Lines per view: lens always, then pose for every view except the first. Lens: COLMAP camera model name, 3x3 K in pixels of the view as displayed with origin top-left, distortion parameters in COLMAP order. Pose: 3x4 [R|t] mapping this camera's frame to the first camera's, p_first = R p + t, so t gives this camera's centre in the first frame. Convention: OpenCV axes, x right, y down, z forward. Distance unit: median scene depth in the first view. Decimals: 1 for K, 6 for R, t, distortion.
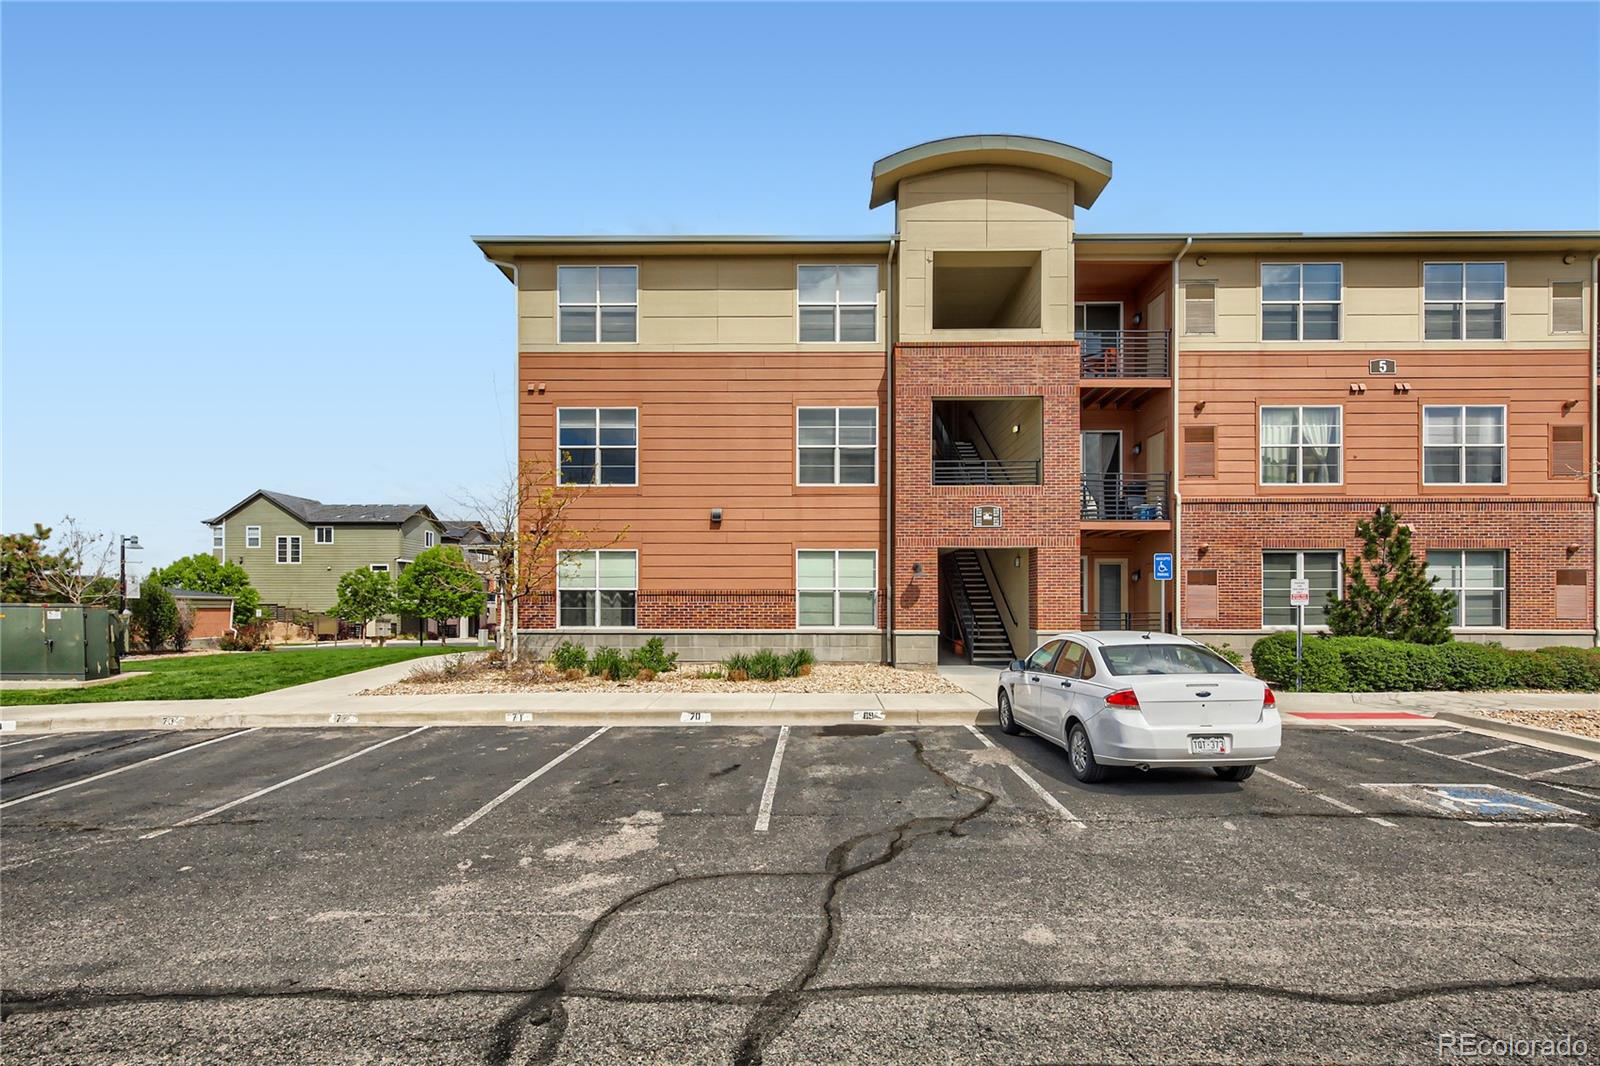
lens RADIAL K [[734.3, 0, 766.2], [0, 734.3, 597.1], [0, 0, 1]] dist [0.001512, 0.001252]
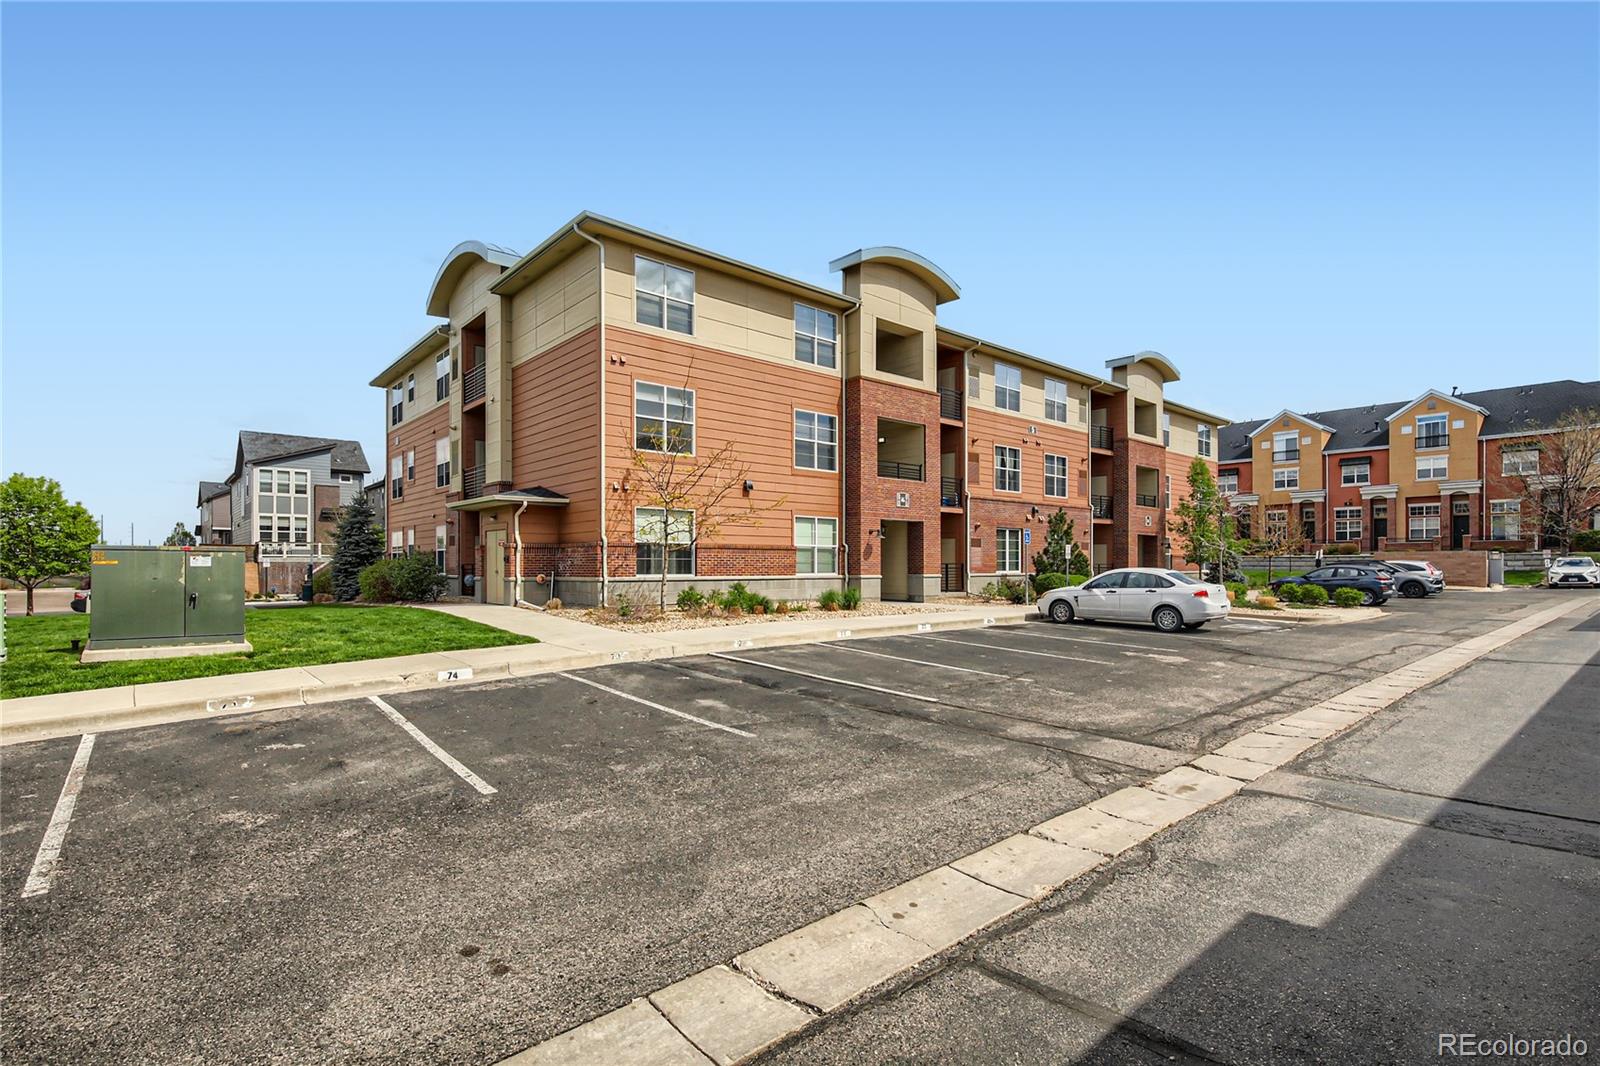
lens RADIAL K [[734.3, 0, 799.6], [0, 734.3, 548.2], [0, 0, 1]] dist [0.001512, 0.001252]
pose [[0.762414, 0.016051, 0.646890, -0.811692], [-0.012407, 0.999871, -0.010187, 0.007719], [-0.646971, -0.000259, 0.762515, -0.019334]]
